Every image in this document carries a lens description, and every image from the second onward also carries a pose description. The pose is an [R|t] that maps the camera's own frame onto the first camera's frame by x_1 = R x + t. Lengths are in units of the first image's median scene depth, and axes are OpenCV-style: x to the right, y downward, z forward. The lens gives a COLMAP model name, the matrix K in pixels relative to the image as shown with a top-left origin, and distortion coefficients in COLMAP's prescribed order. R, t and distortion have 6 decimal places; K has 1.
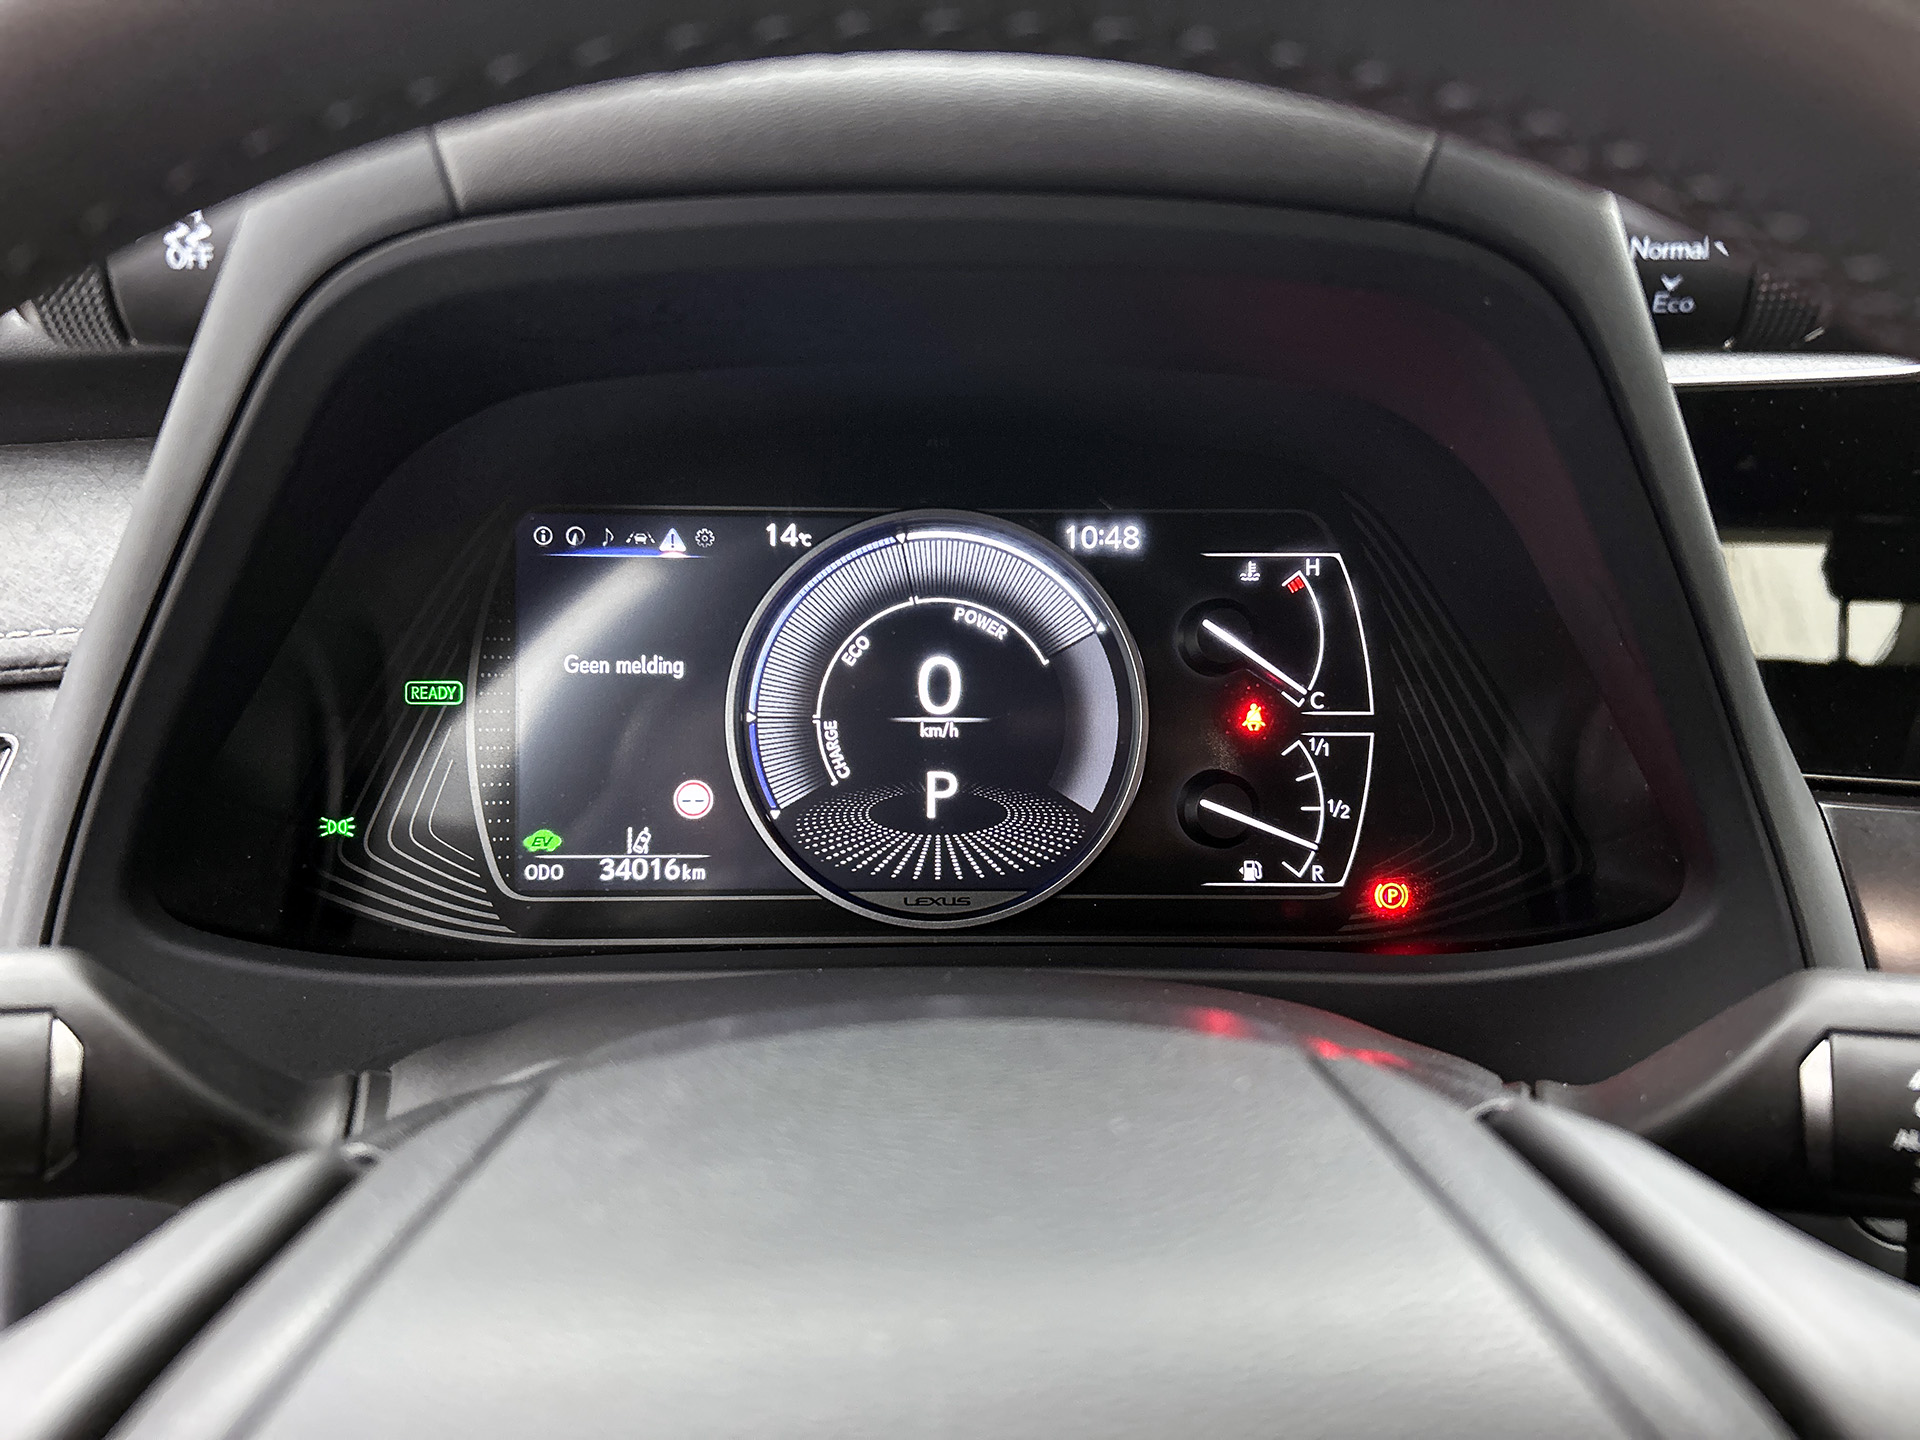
lens RADIAL K [[1448.7, 0, 966.0], [0, 1448.7, 719.6], [0, 0, 1]] dist [0.103132, -0.213724]
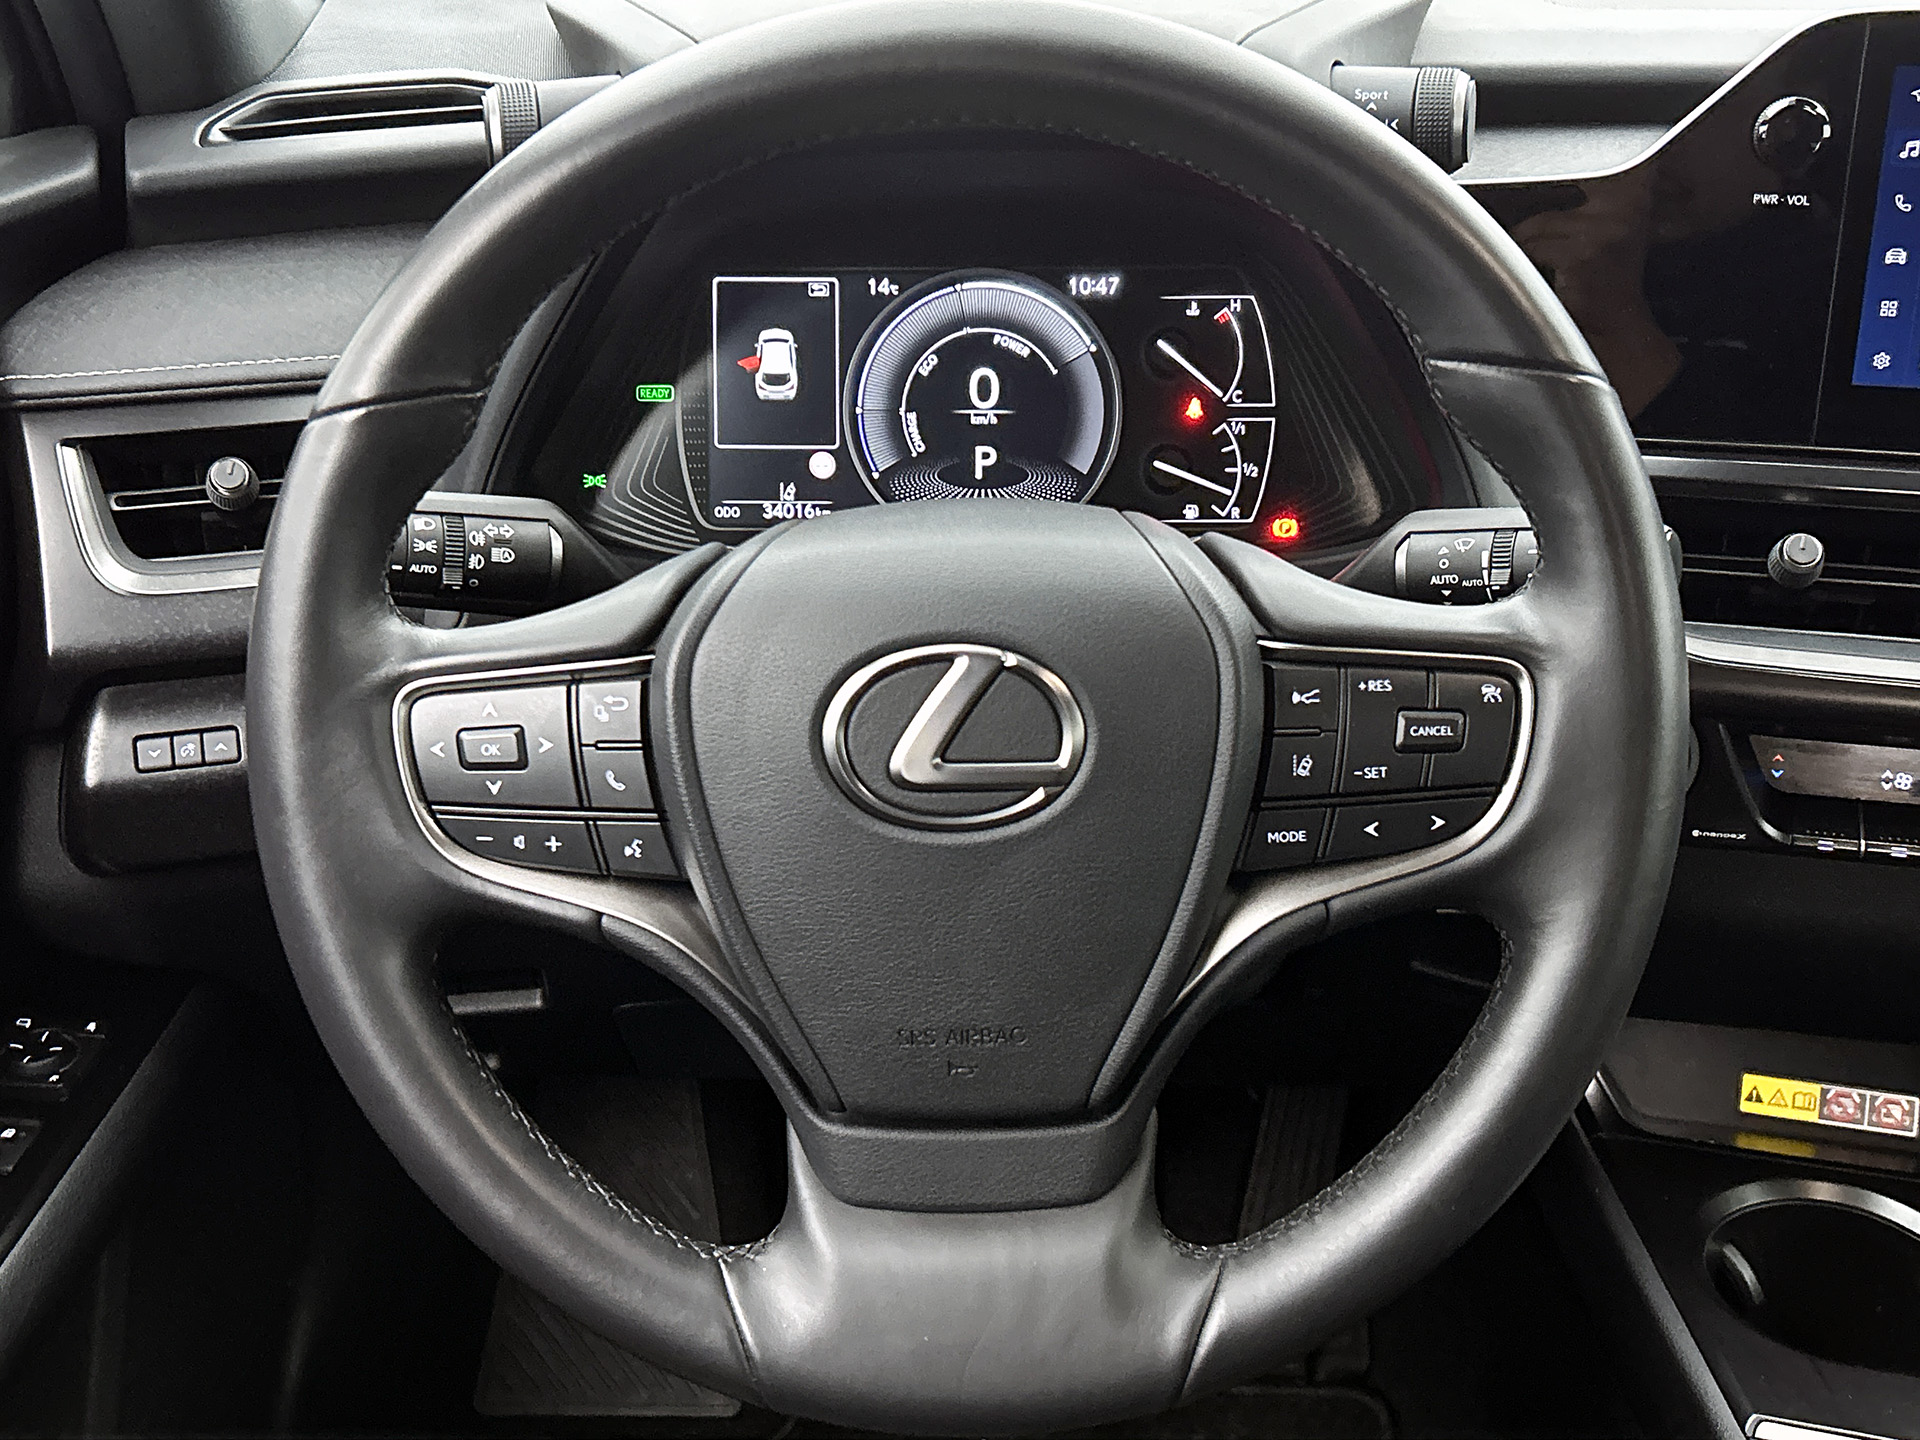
lens RADIAL K [[2200.8, 0, 960.0], [0, 2200.8, 720.0], [0, 0, 1]] dist [0.199780, -0.637230]
pose [[0.998419, 0.002853, -0.056140, 0.086081], [0.002119, 0.996091, 0.088307, 0.115938], [0.056172, -0.088287, 0.994510, -1.301499]]
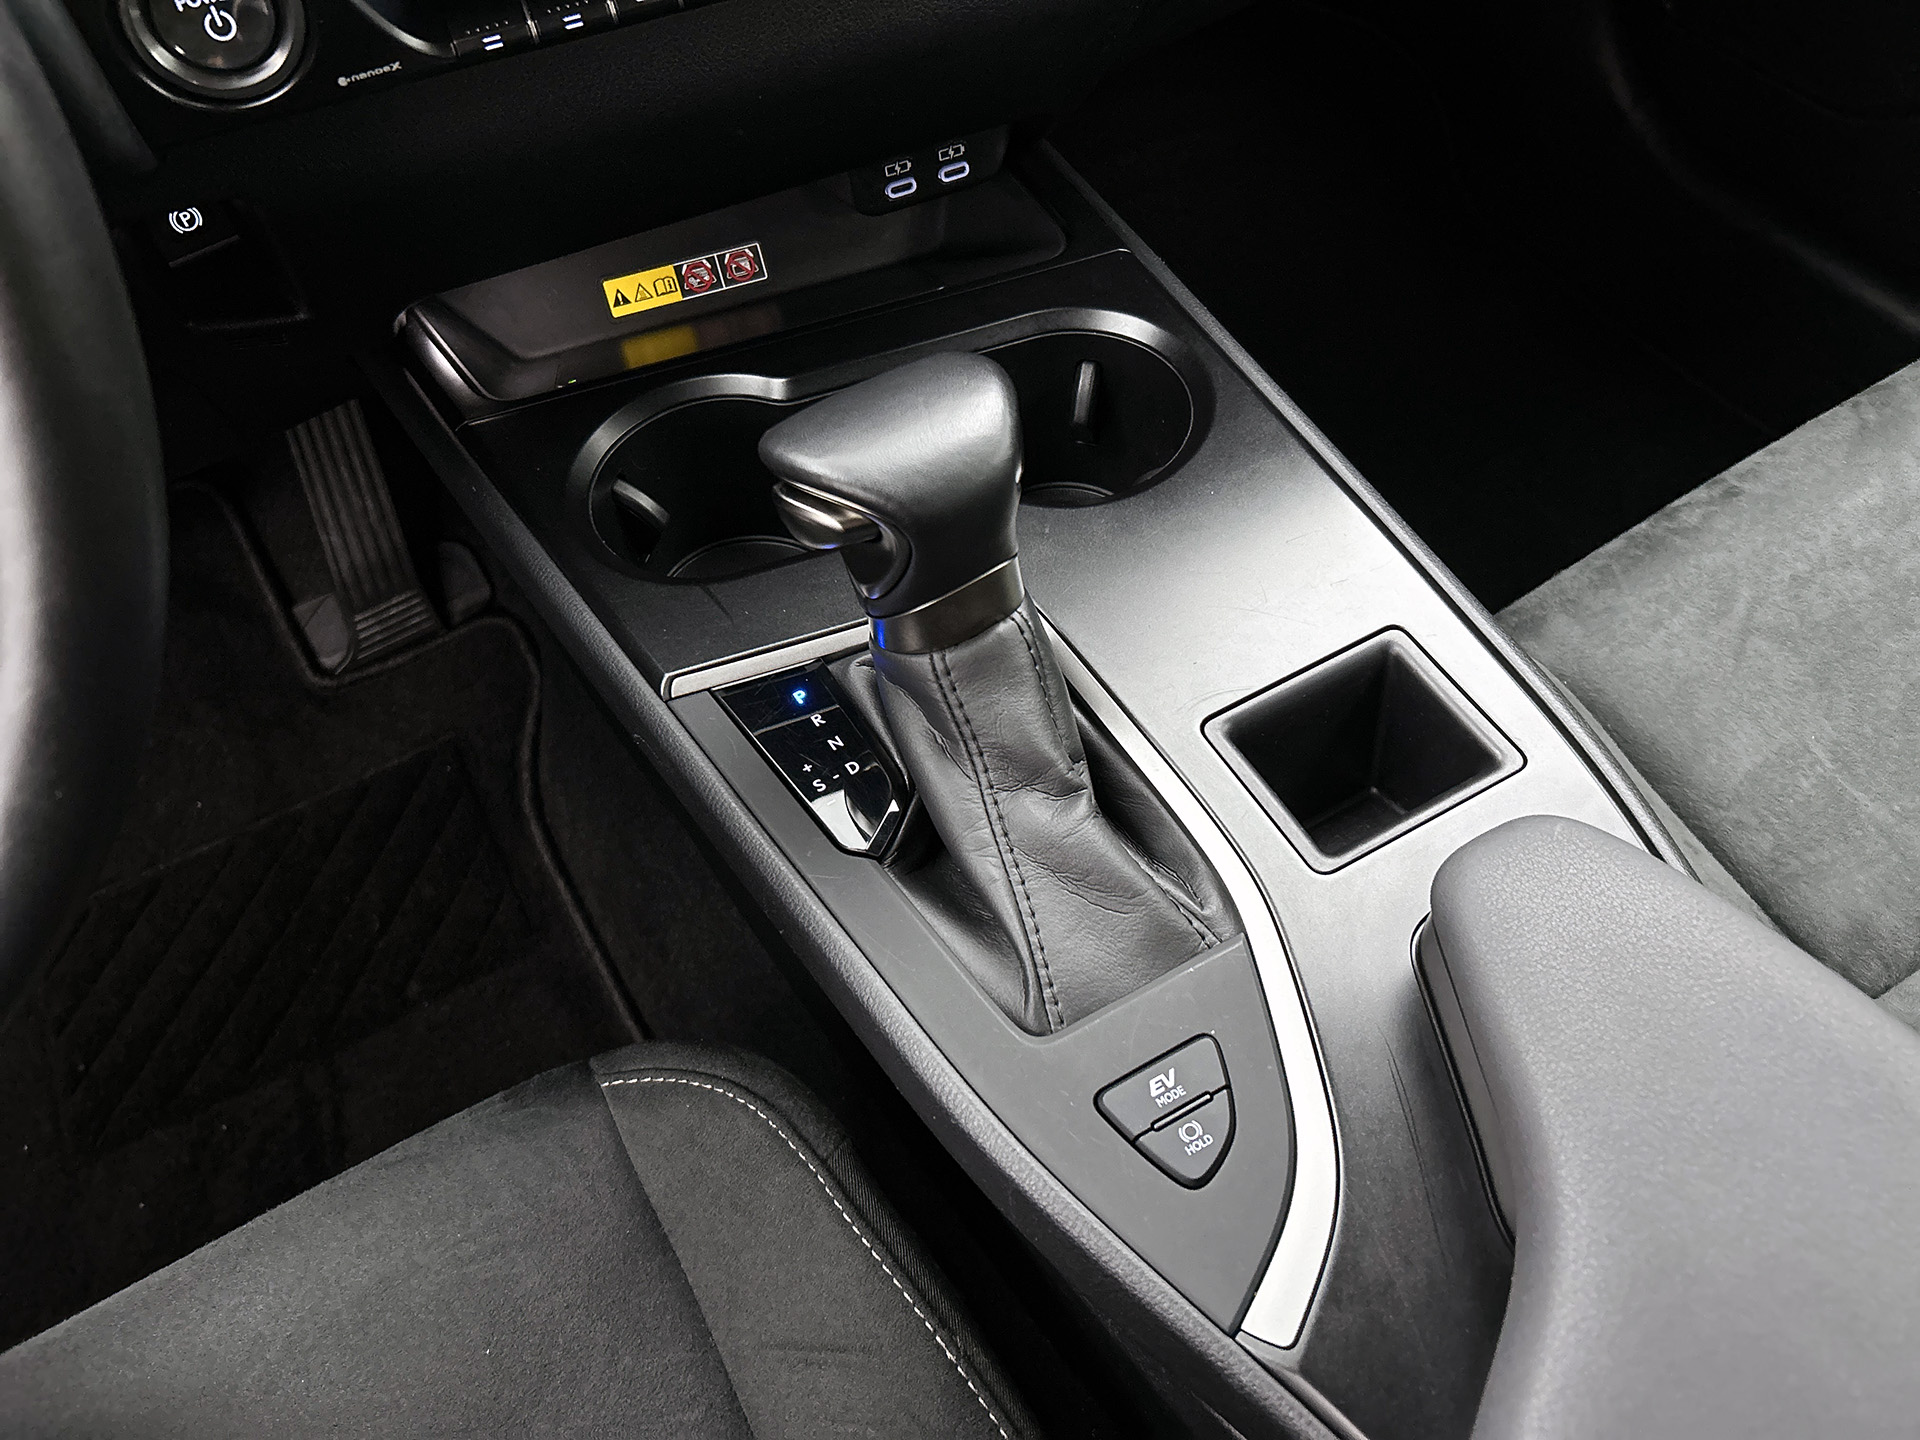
lens RADIAL K [[1448.7, 0, 966.0], [0, 1448.7, 719.6], [0, 0, 1]] dist [0.103132, -0.213724]
pose [[0.863872, -0.453538, 0.219155, 0.604495], [0.257764, 0.771832, 0.581235, 0.257862], [-0.432763, -0.445622, 0.783669, -0.489126]]
